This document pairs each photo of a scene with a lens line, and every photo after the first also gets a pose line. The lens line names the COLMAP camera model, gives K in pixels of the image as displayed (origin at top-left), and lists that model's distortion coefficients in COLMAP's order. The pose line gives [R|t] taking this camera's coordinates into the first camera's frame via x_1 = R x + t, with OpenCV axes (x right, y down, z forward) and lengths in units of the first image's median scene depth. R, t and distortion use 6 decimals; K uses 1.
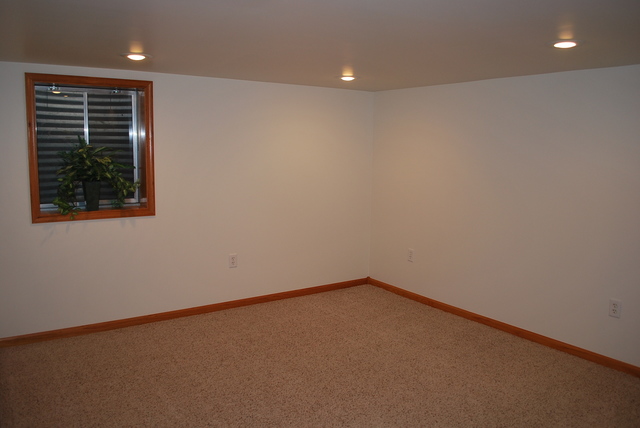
lens RADIAL K [[508.6, 0, 320.0], [0, 508.6, 214.0], [0, 0, 1]] dist [-0.060901, -0.007511]
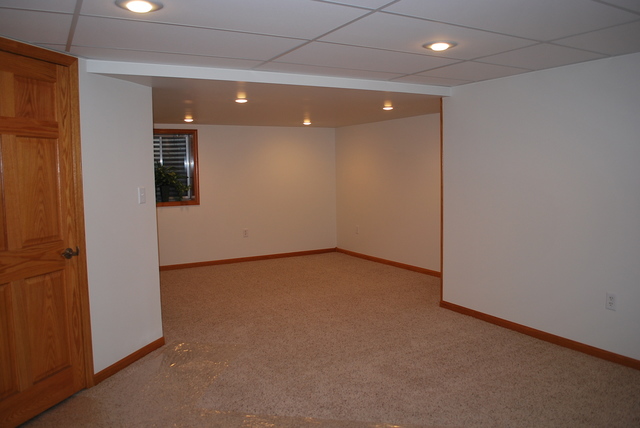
lens RADIAL K [[508.6, 0, 320.0], [0, 508.6, 214.0], [0, 0, 1]] dist [-0.060901, -0.007511]
pose [[0.994814, -0.029547, -0.097320, 0.254135], [0.023669, 0.997857, -0.061008, 0.147789], [0.098914, 0.058388, 0.993381, -0.688504]]
